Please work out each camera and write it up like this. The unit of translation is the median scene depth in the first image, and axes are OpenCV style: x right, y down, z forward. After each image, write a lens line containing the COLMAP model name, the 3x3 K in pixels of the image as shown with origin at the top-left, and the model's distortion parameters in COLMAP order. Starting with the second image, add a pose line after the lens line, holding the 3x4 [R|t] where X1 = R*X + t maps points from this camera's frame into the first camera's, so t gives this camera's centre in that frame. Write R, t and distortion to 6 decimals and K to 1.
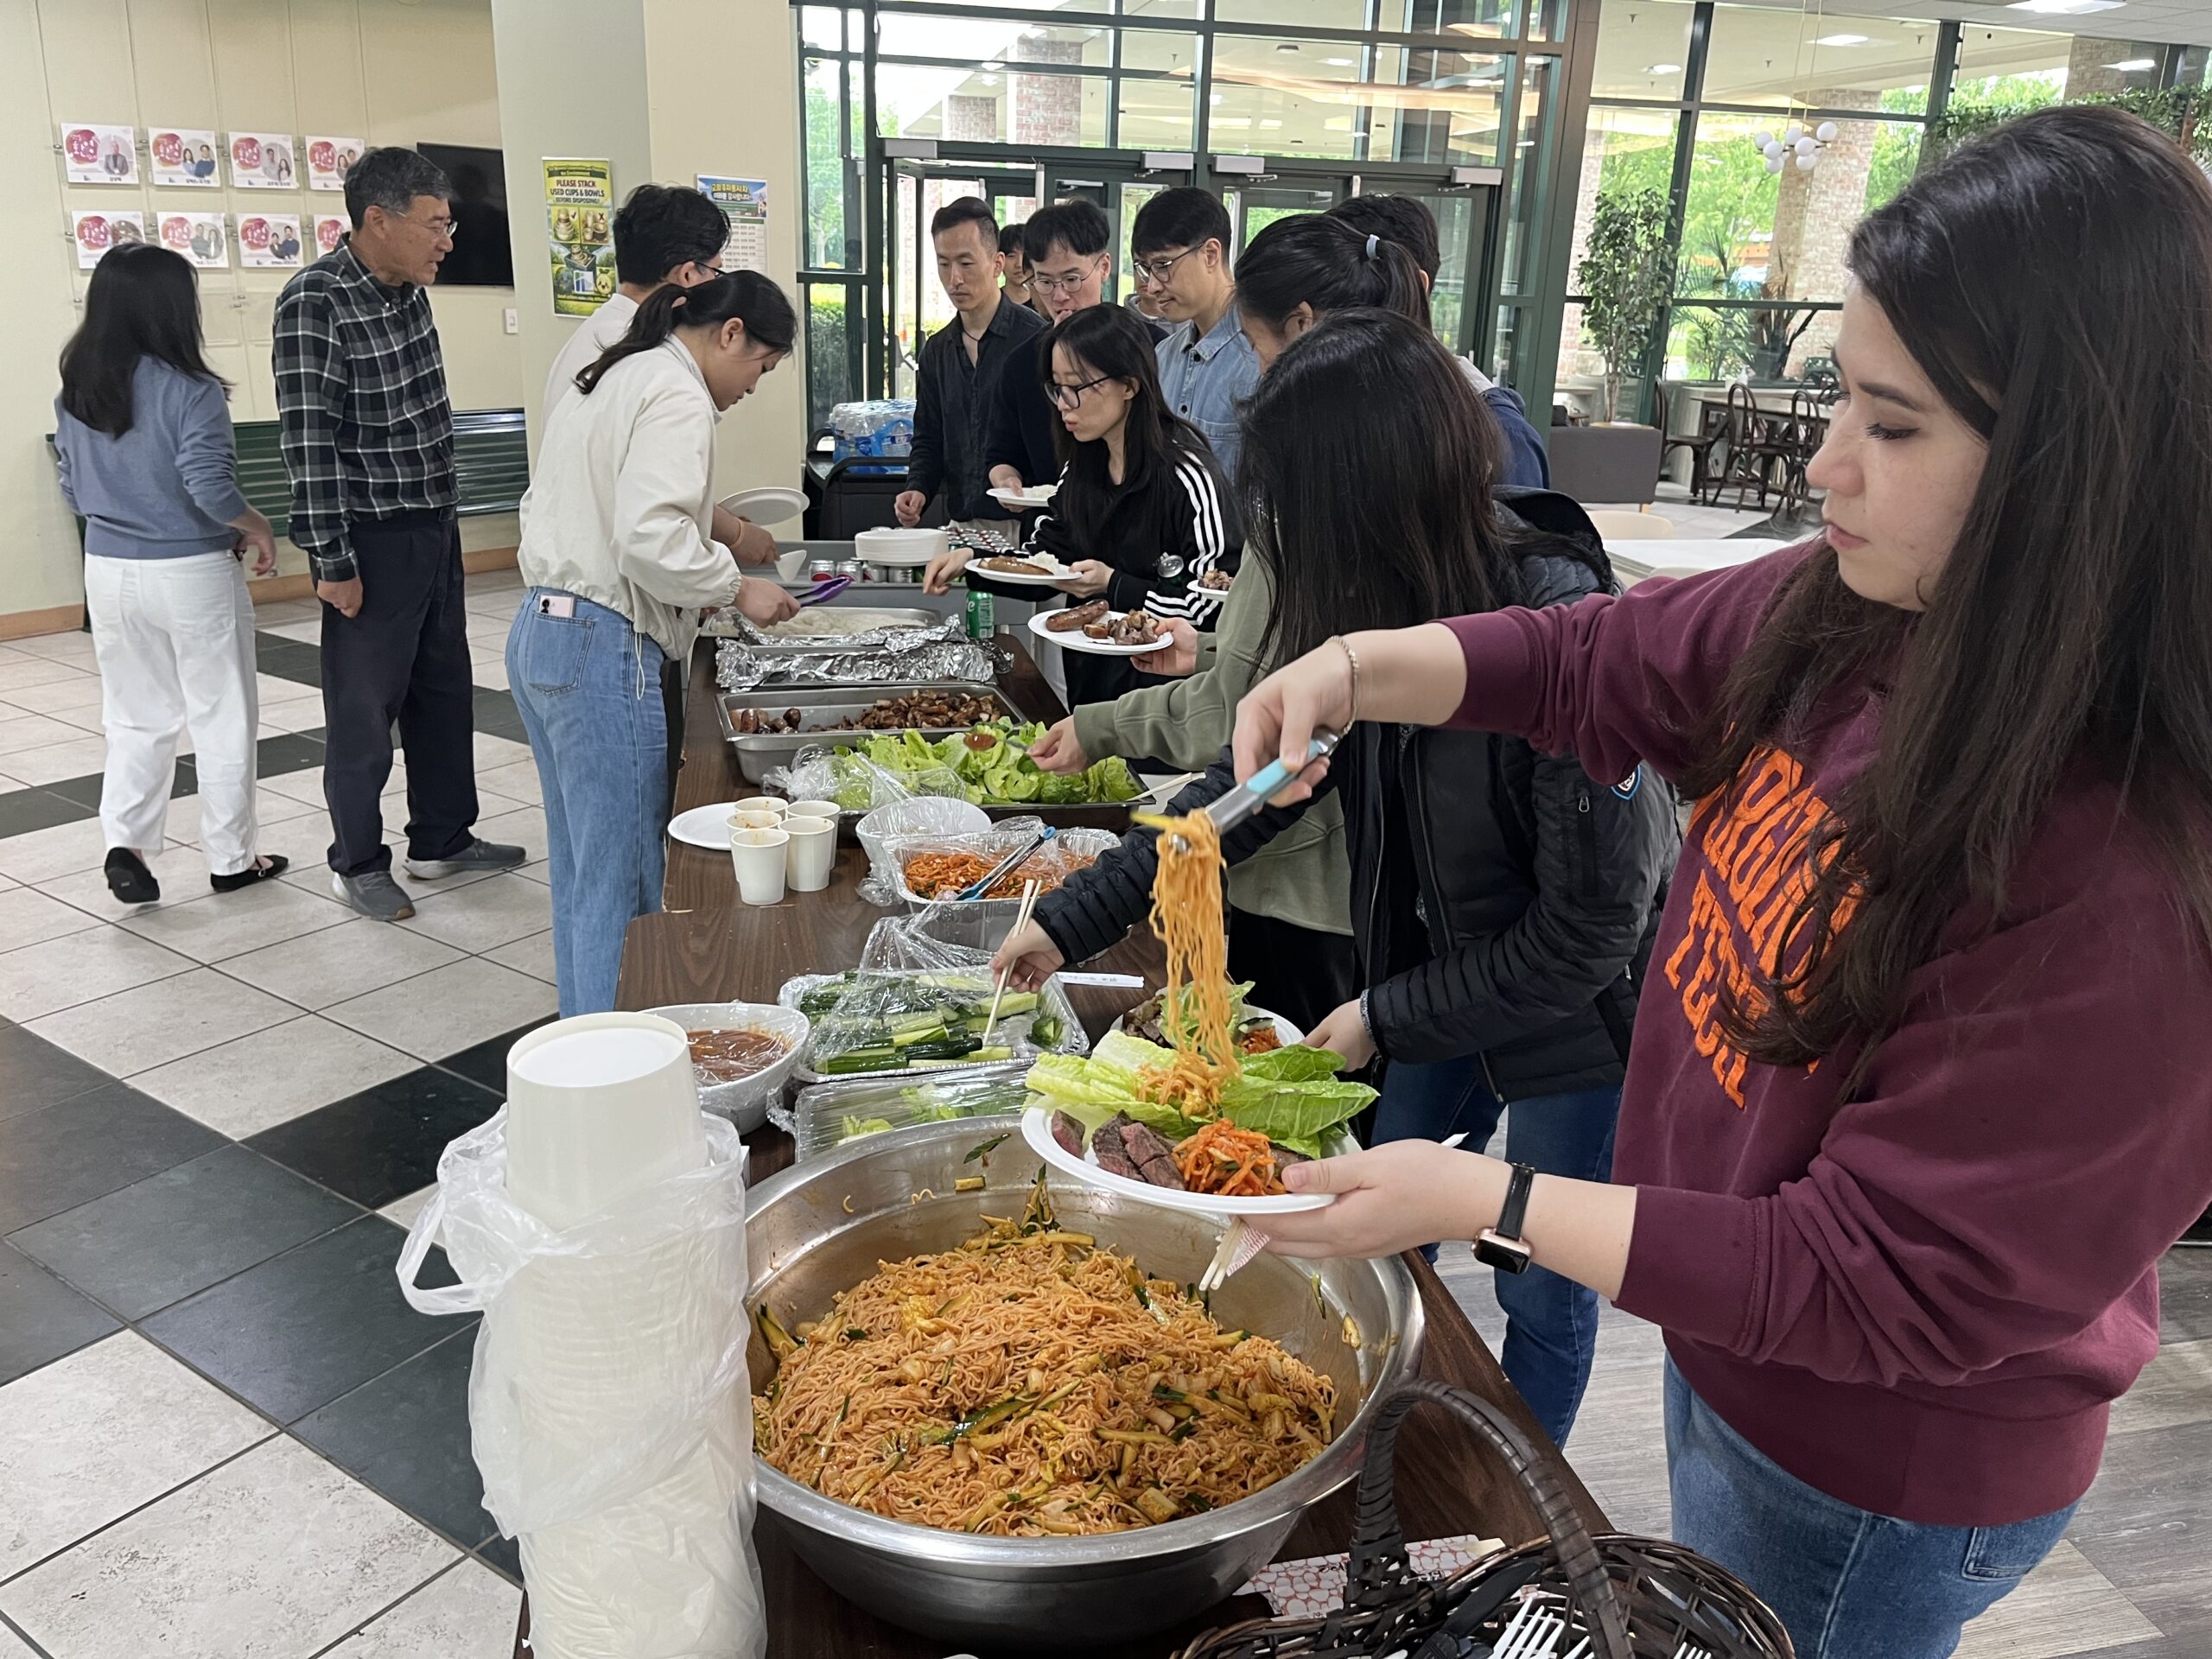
lens RADIAL K [[1677.3, 0, 1120.7], [0, 1677.3, 819.0], [0, 0, 1]] dist [0.028186, -0.032755]
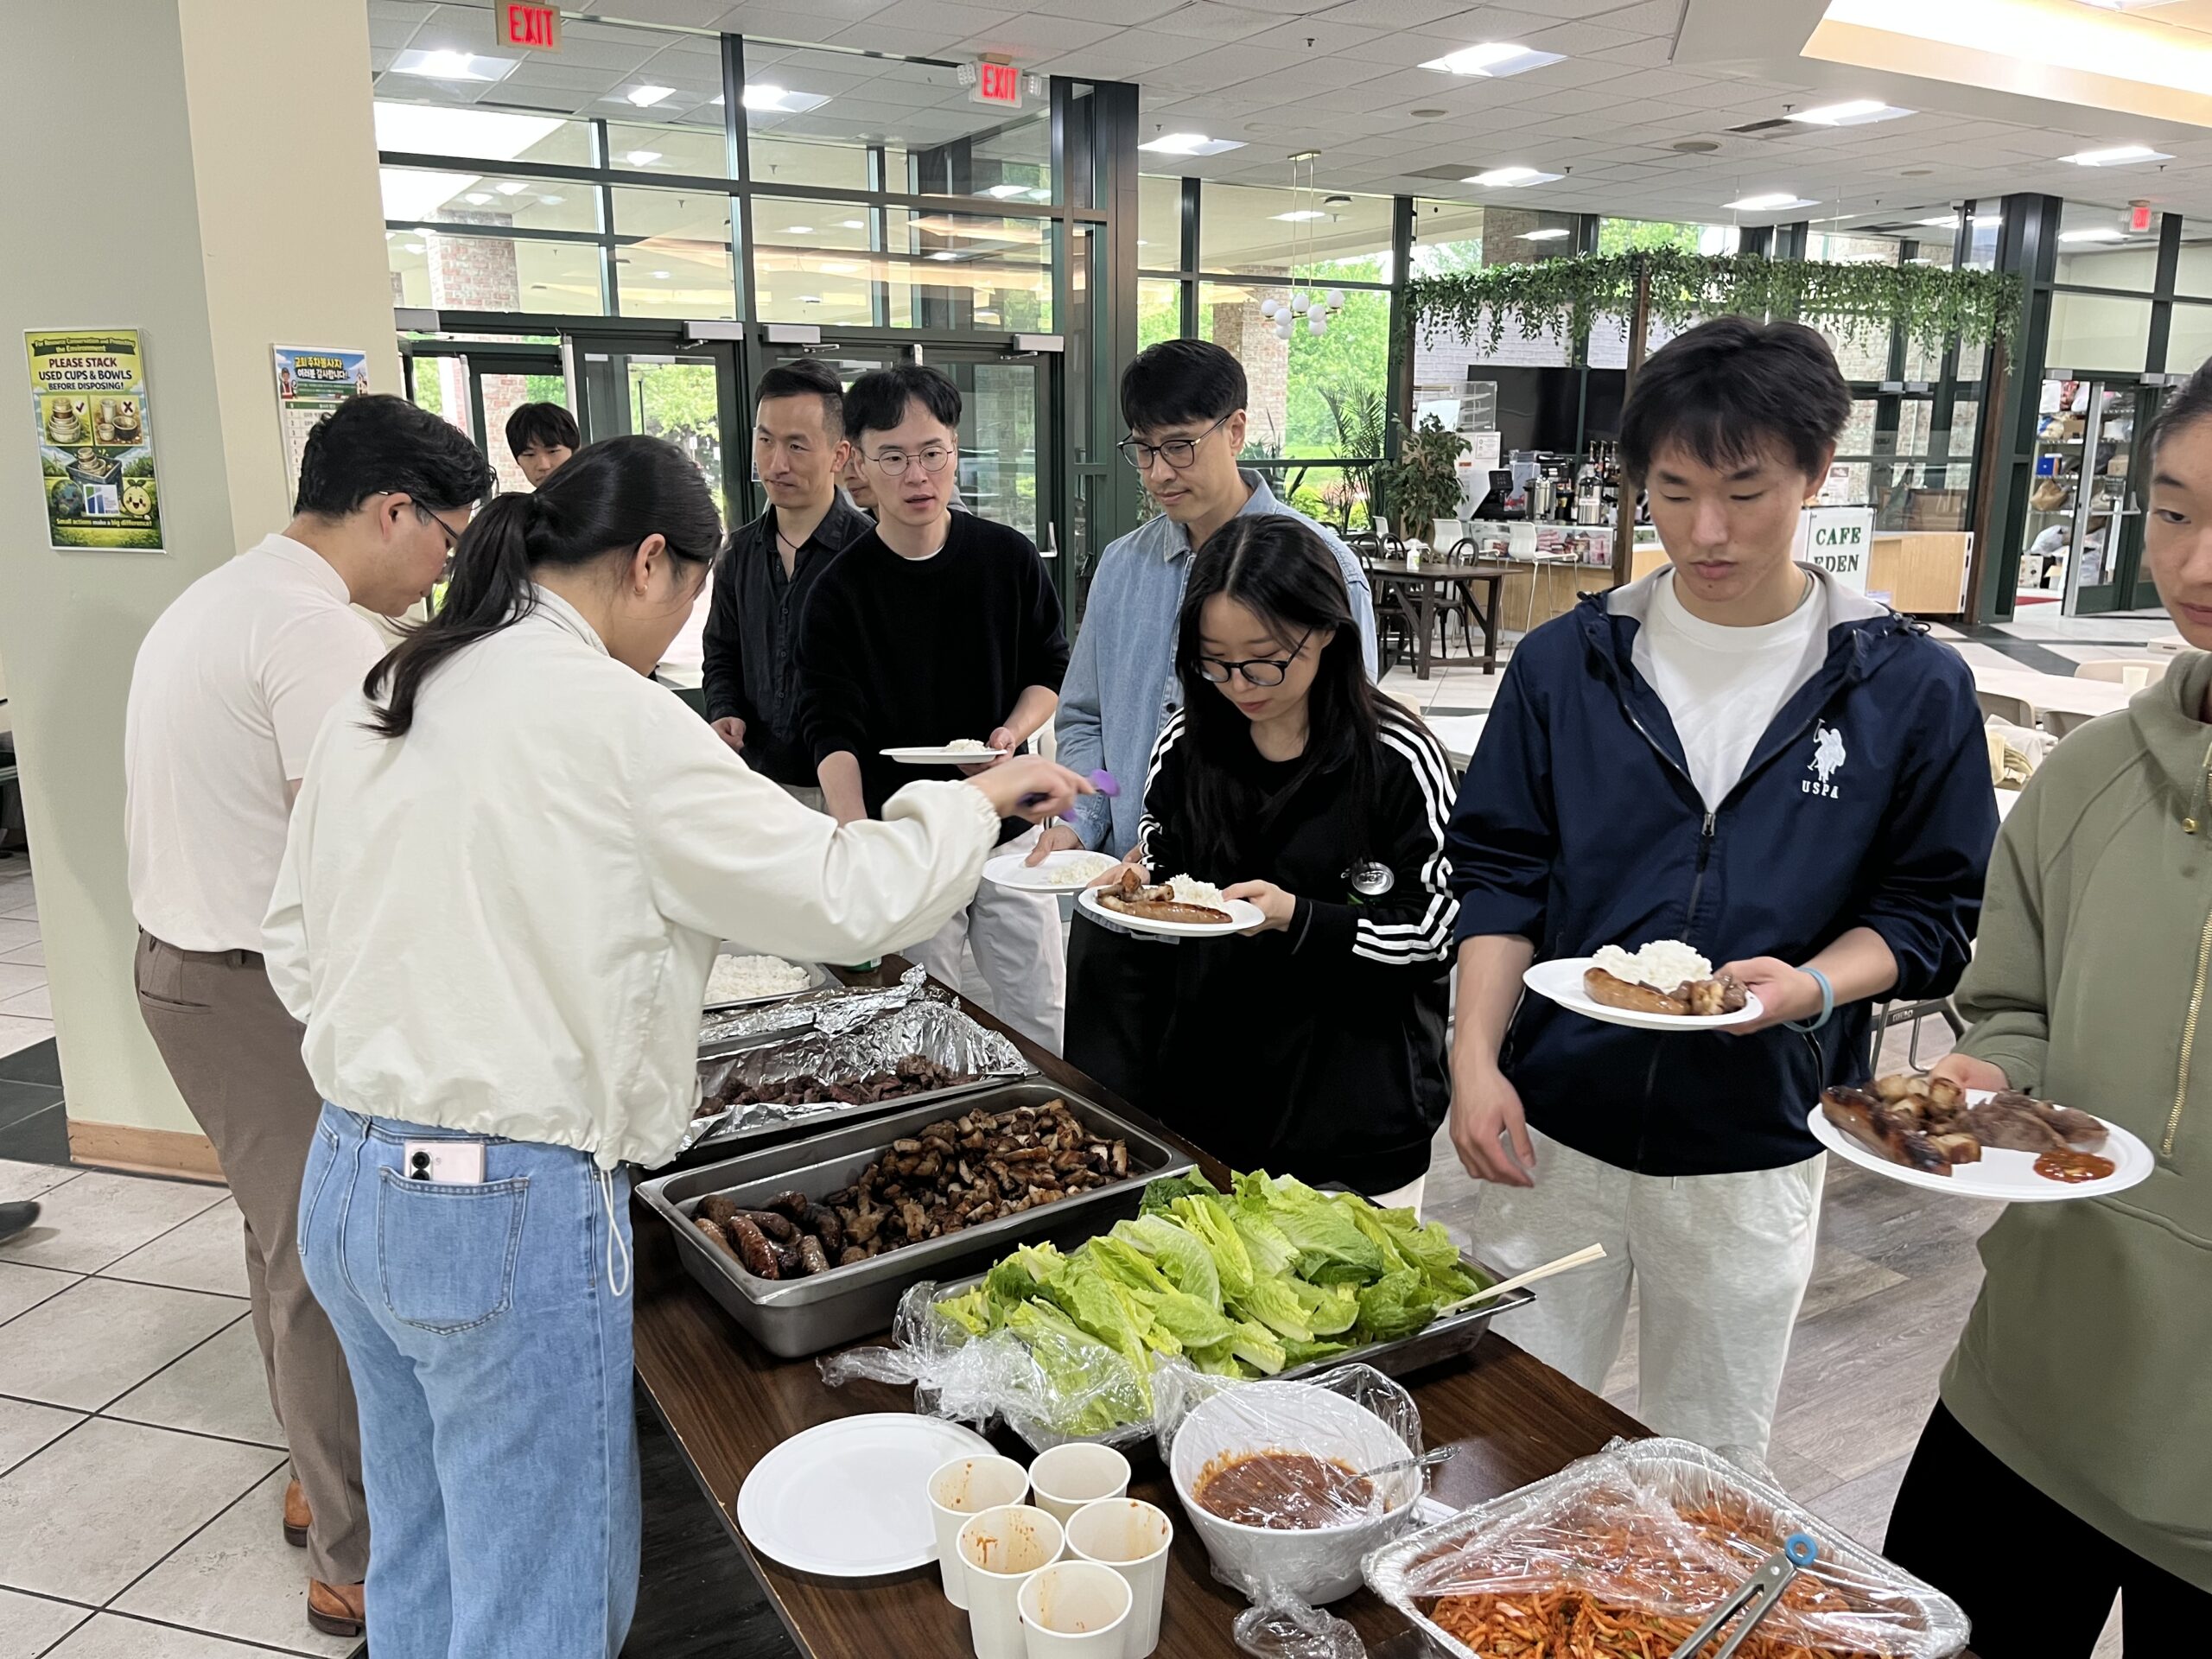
lens RADIAL K [[1677.3, 0, 1107.2], [0, 1677.3, 834.1], [0, 0, 1]] dist [0.028186, -0.032755]
pose [[0.940572, -0.111004, 0.320940, -0.098692], [0.138171, 0.988398, -0.063076, -0.048125], [-0.310215, 0.103672, 0.944997, 0.135130]]
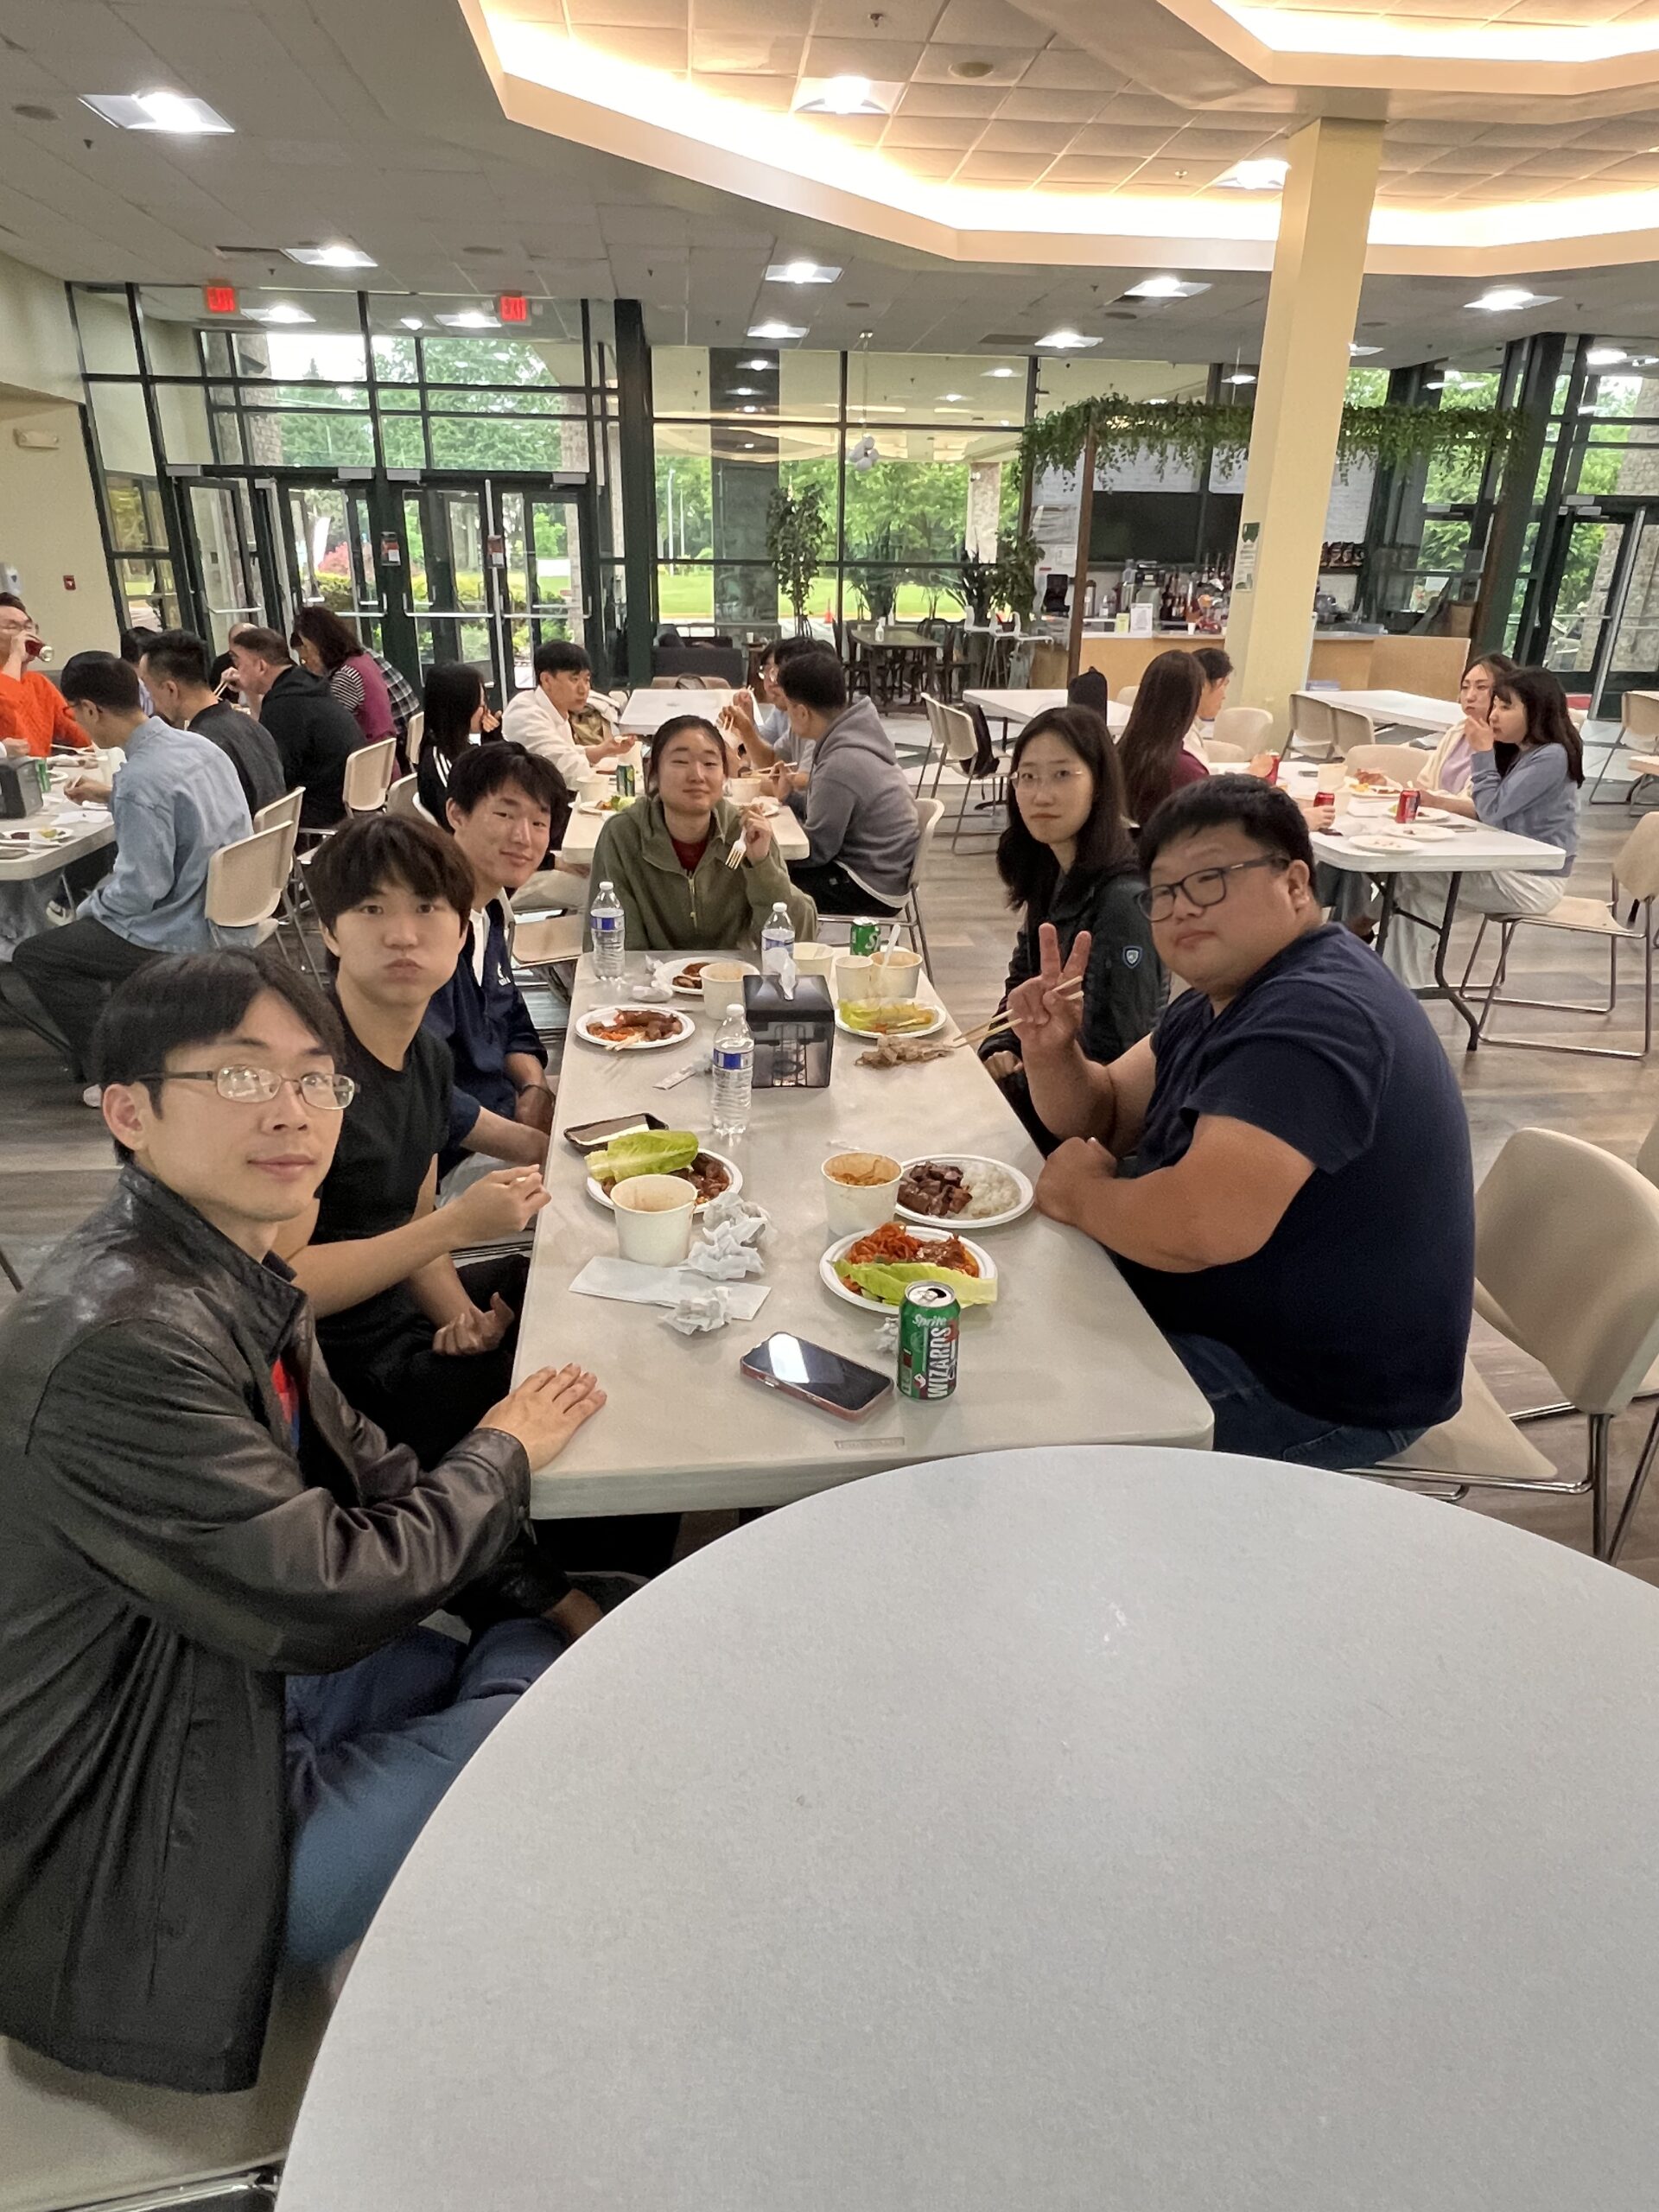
lens RADIAL K [[1297.6, 0, 827.2], [0, 1297.6, 1103.6], [0, 0, 1]] dist [-0.007008, 0.004163]
pose [[0.996142, 0.014279, -0.086586, 0.624525], [-0.007239, 0.996681, 0.081085, 0.099307], [0.087456, -0.080146, 0.992939, -0.220794]]
